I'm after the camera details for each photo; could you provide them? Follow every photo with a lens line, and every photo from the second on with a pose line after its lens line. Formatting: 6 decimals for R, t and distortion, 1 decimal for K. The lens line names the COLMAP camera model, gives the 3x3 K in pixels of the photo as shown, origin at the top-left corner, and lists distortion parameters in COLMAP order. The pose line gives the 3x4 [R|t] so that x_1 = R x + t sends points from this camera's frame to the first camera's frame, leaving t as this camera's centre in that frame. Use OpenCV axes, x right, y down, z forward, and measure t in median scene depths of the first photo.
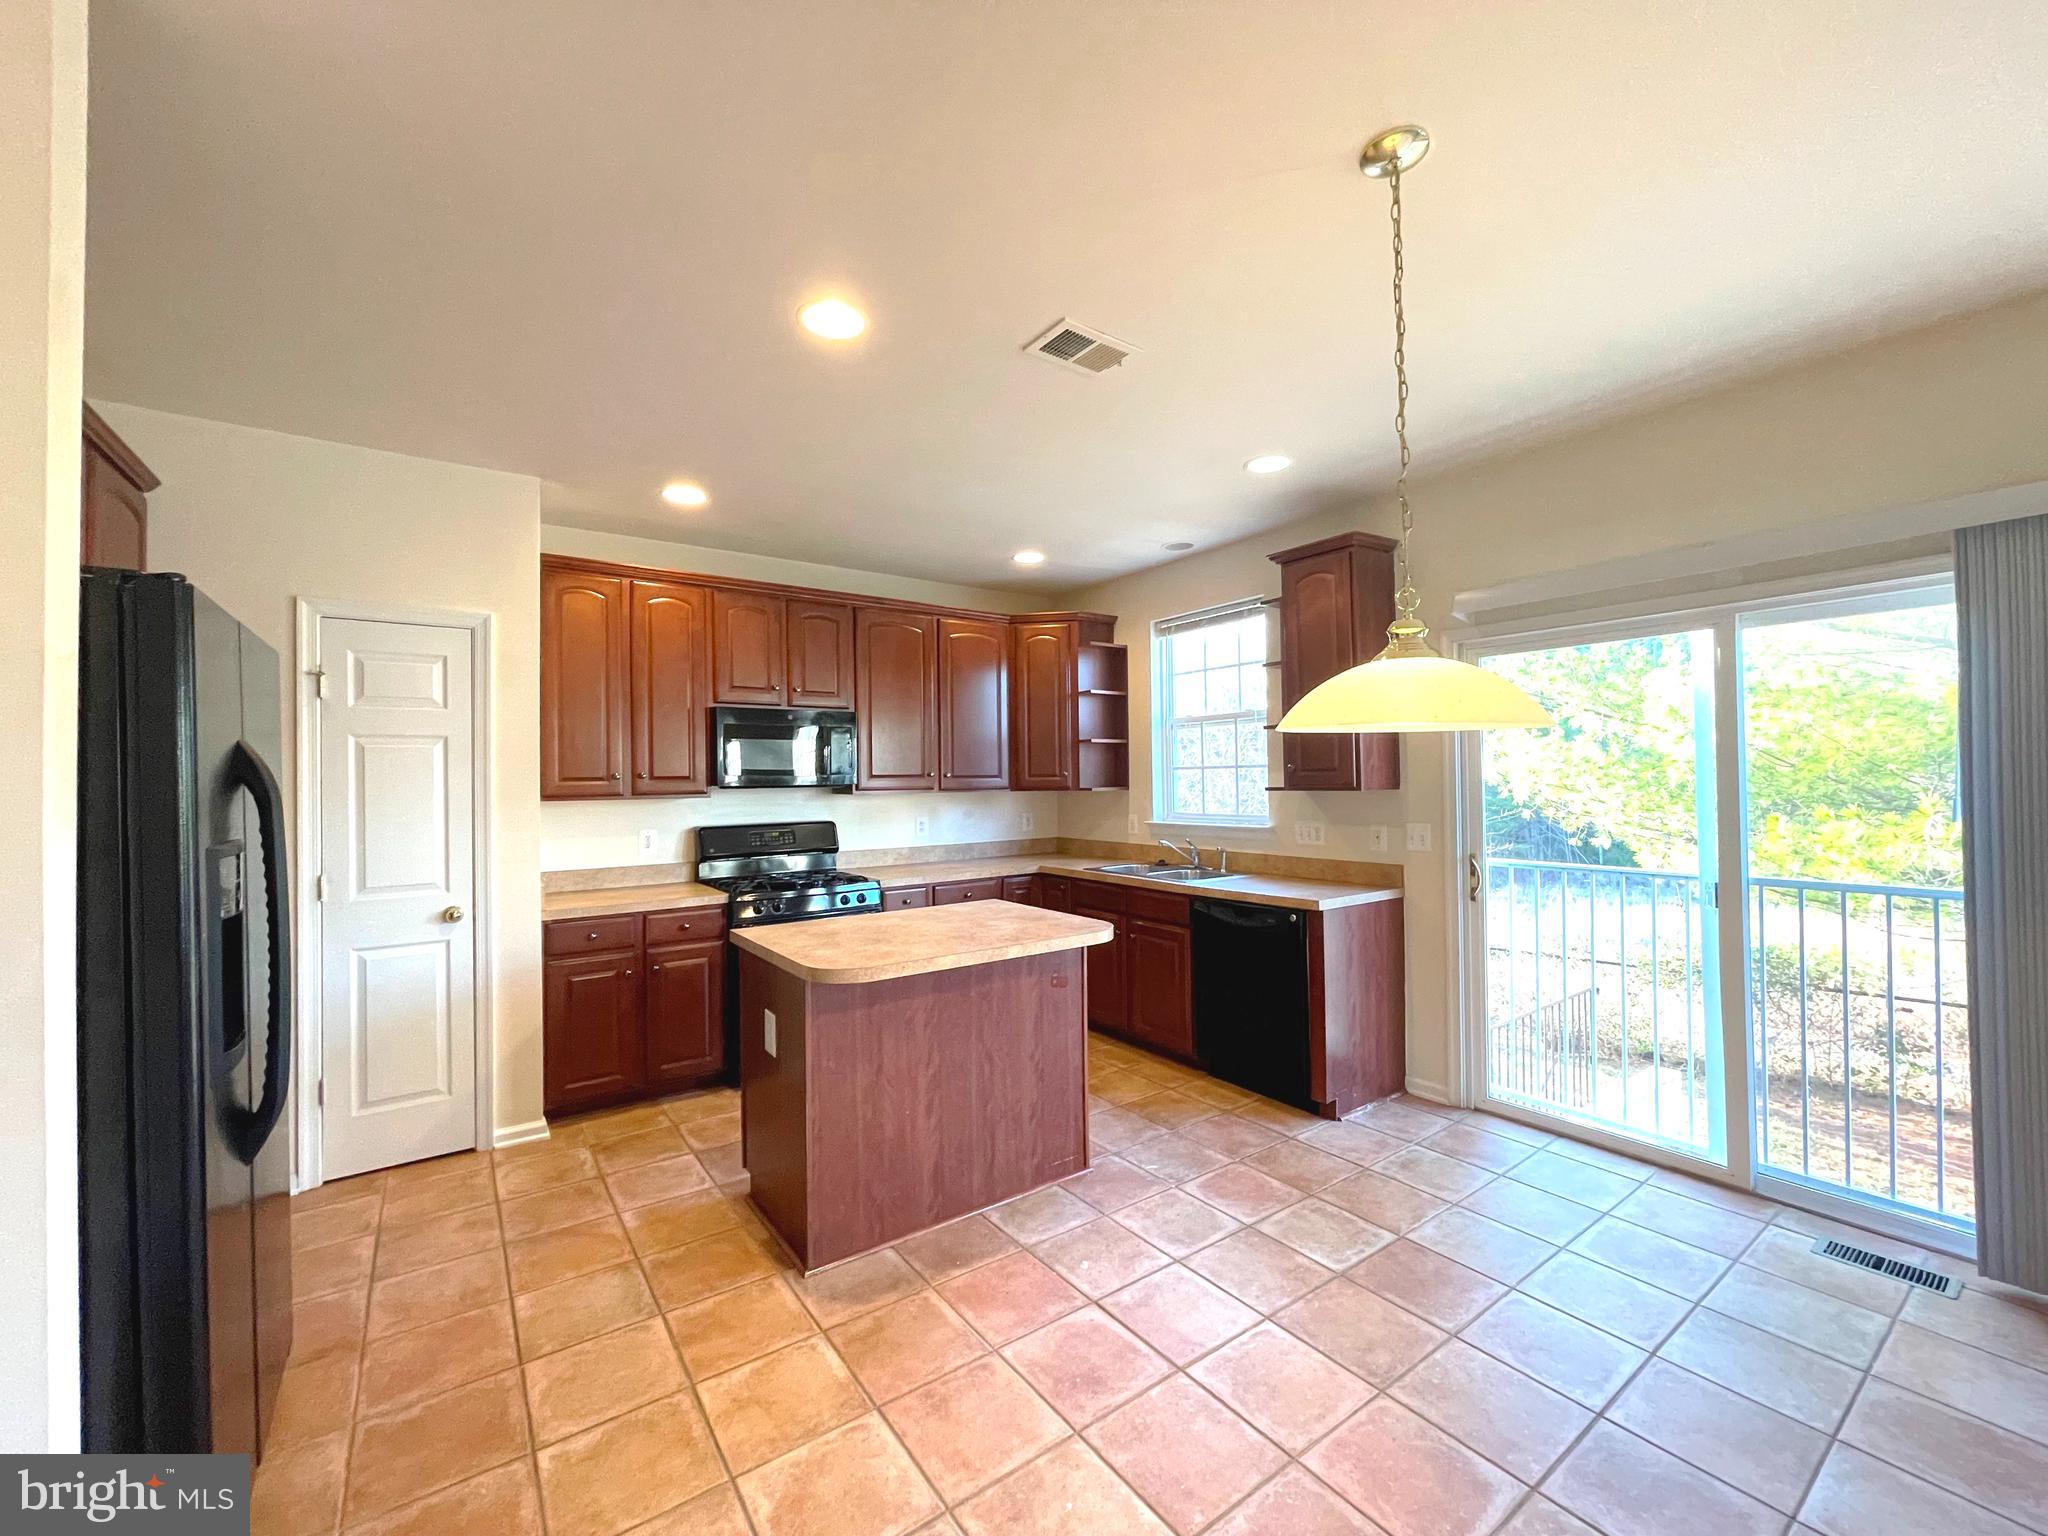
lens RADIAL K [[834.1, 0, 1024.0], [0, 834.1, 768.0], [0, 0, 1]] dist [-0.001729, 0.000157]
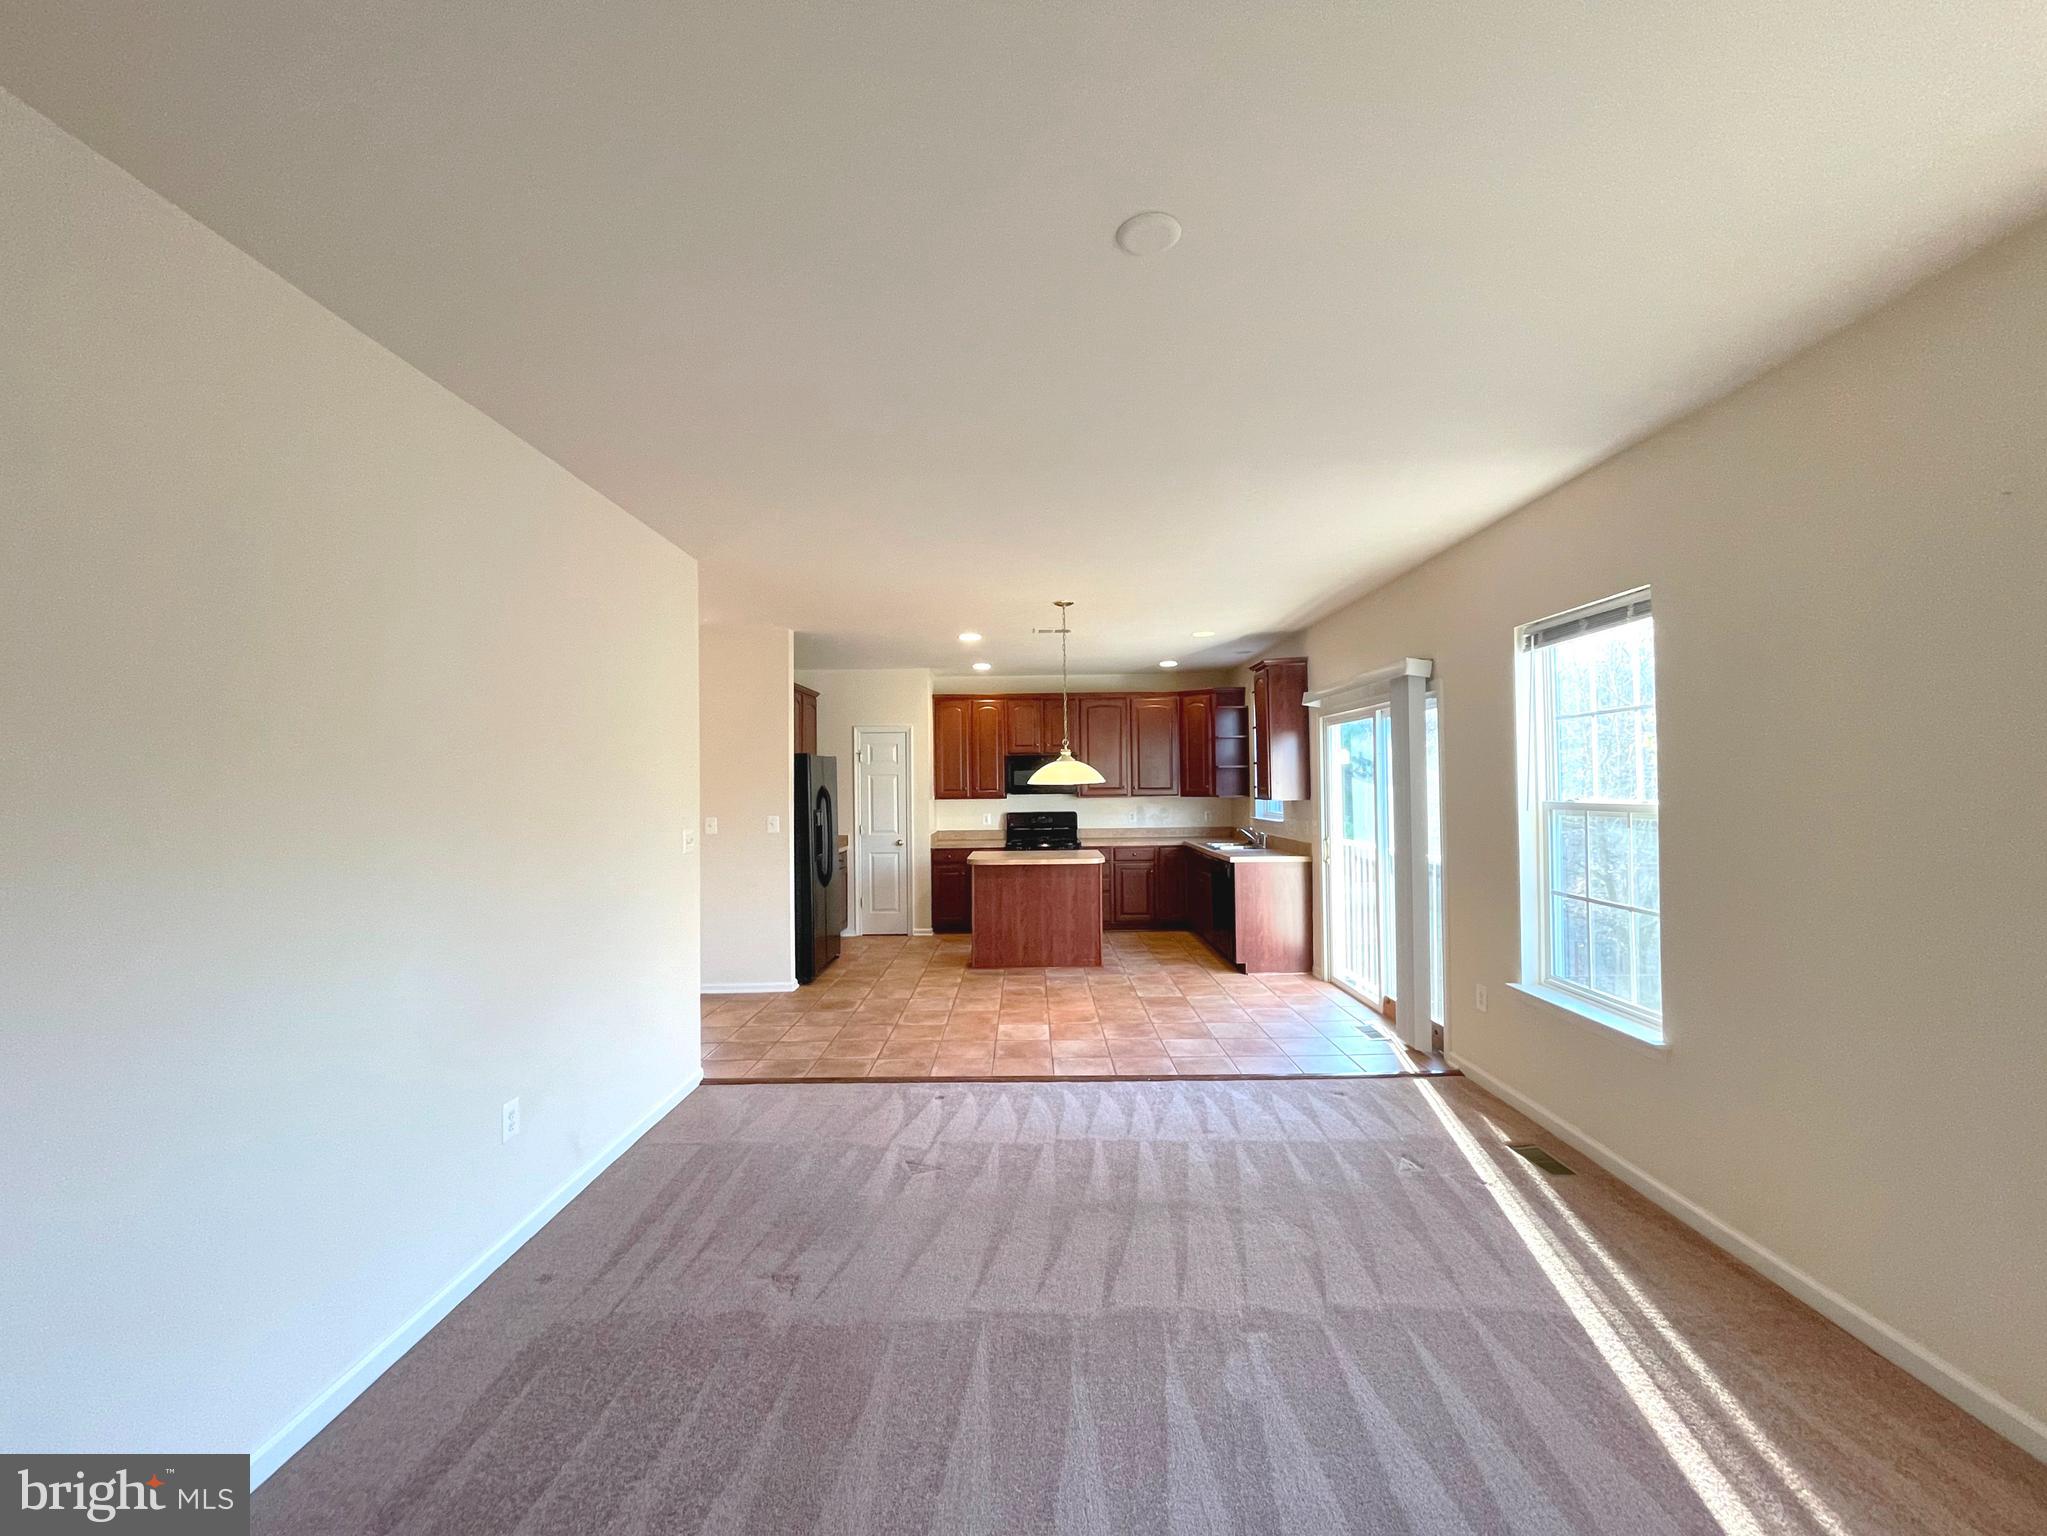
lens RADIAL K [[824.0, 0, 1015.4], [0, 824.0, 763.8], [0, 0, 1]] dist [0.022190, 0.000157]
pose [[0.812597, -0.009709, -0.582745, 1.134852], [0.006523, 0.999950, -0.007564, -0.049704], [0.582789, 0.002345, 0.812620, -0.903452]]
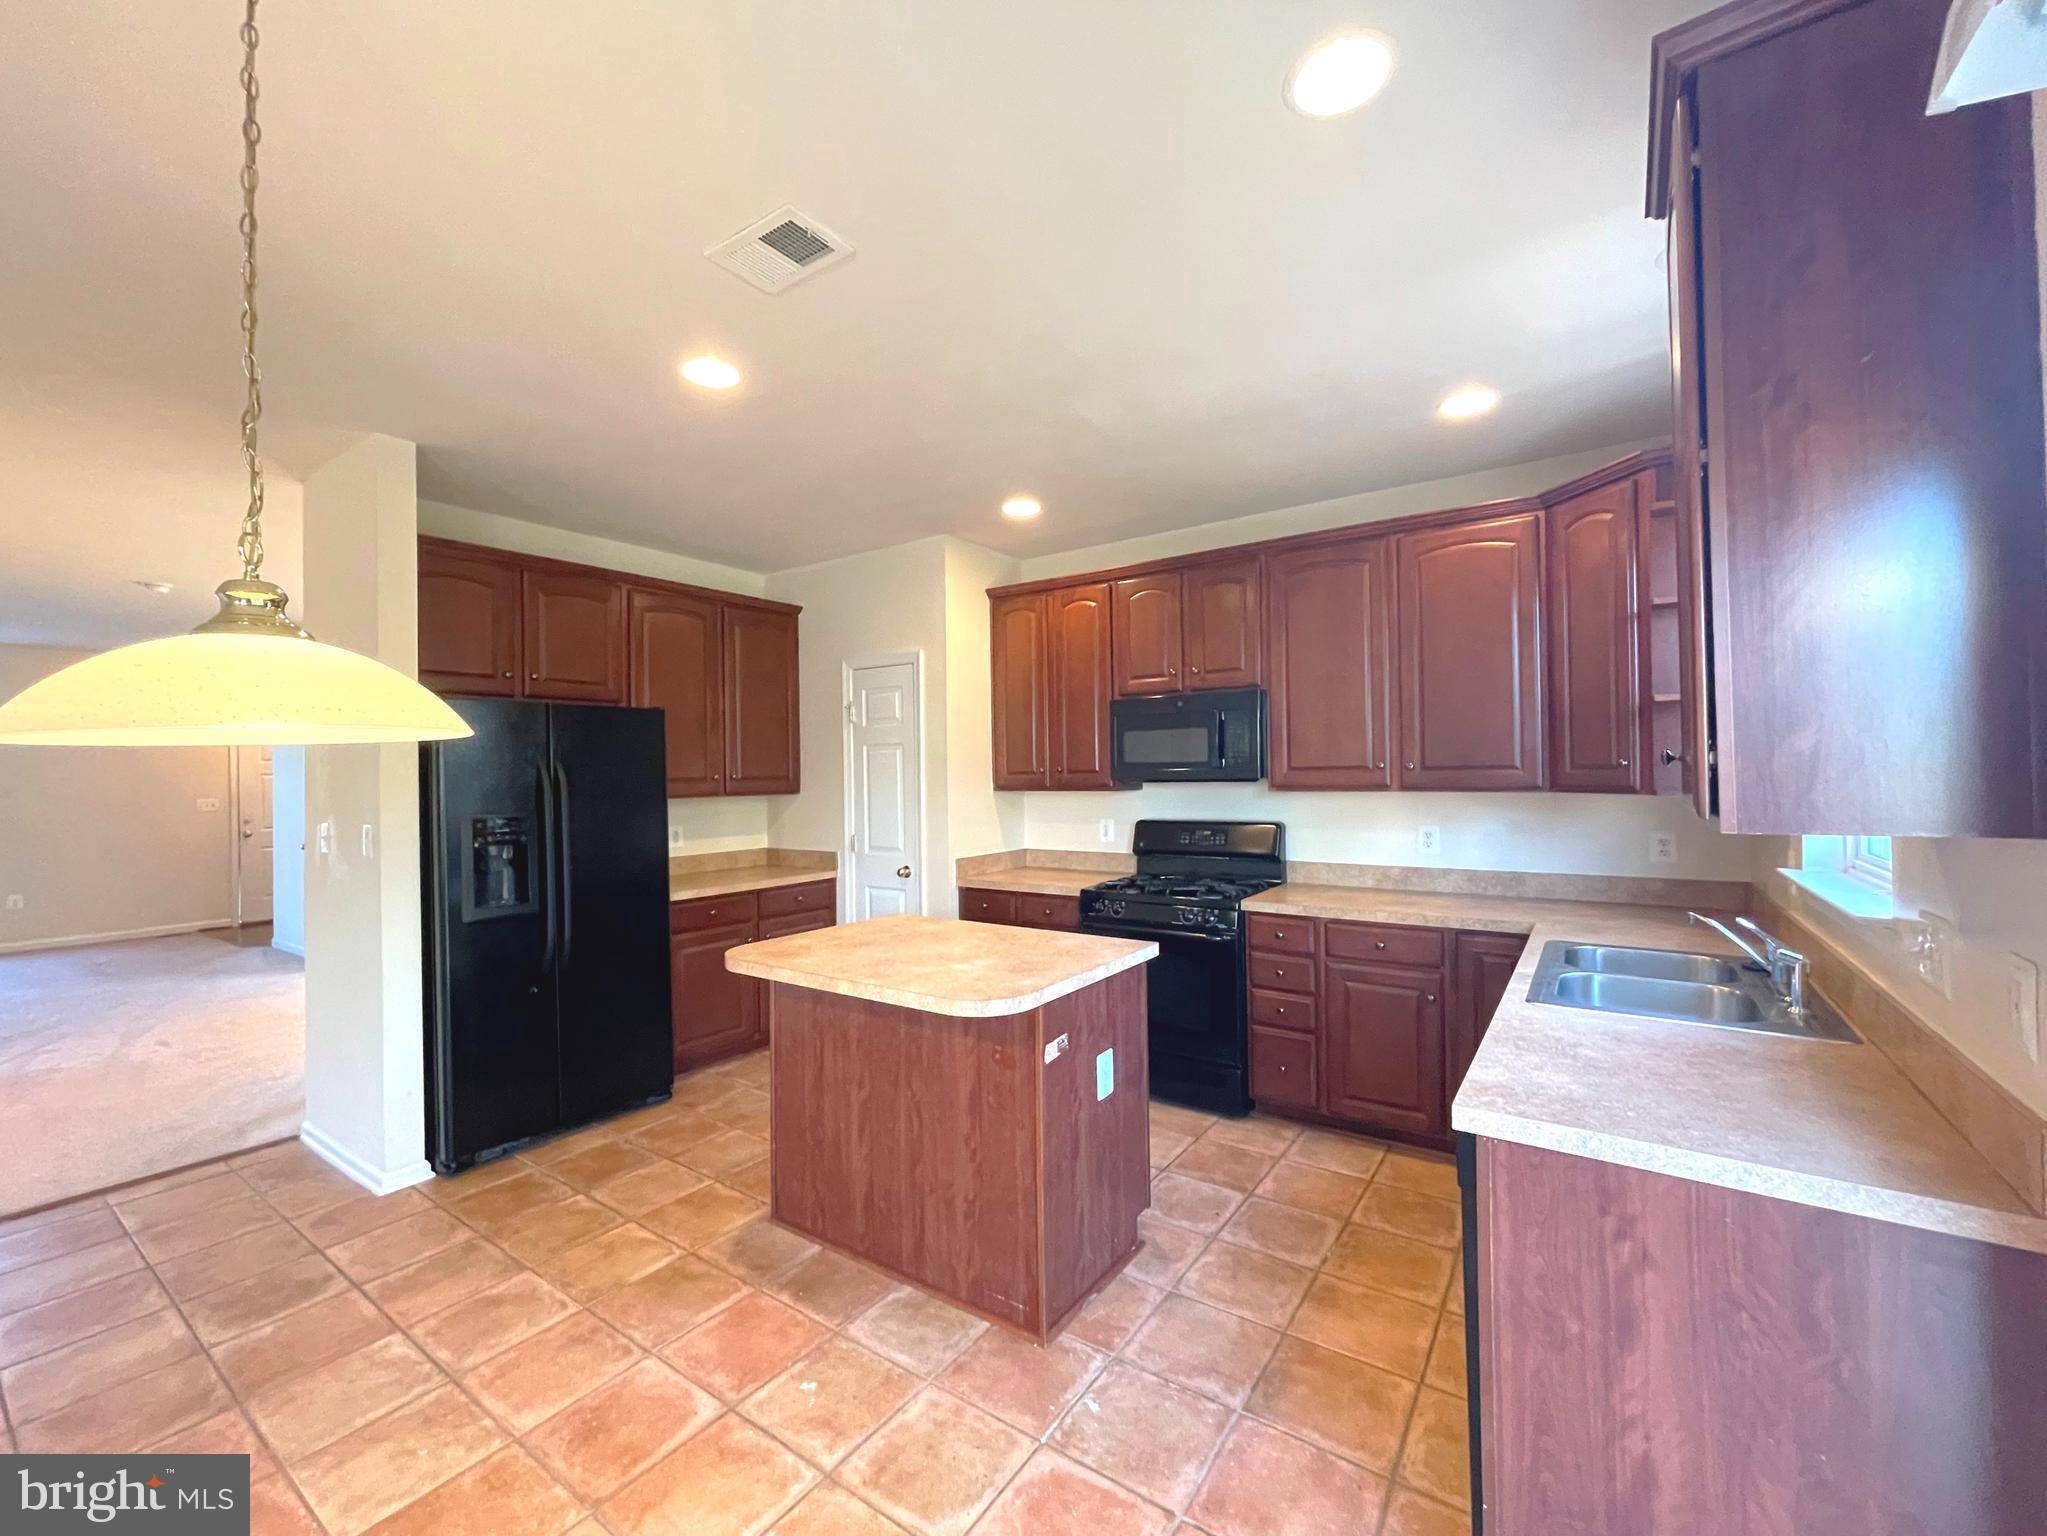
lens RADIAL K [[841.3, 0, 1010.5], [0, 841.3, 777.8], [0, 0, 1]] dist [-0.008942, 0.000288]
pose [[0.323294, 0.008696, -0.946259, 0.693971], [0.021790, 0.999624, 0.016631, -0.001192], [0.946048, -0.025995, 0.322983, 0.725879]]
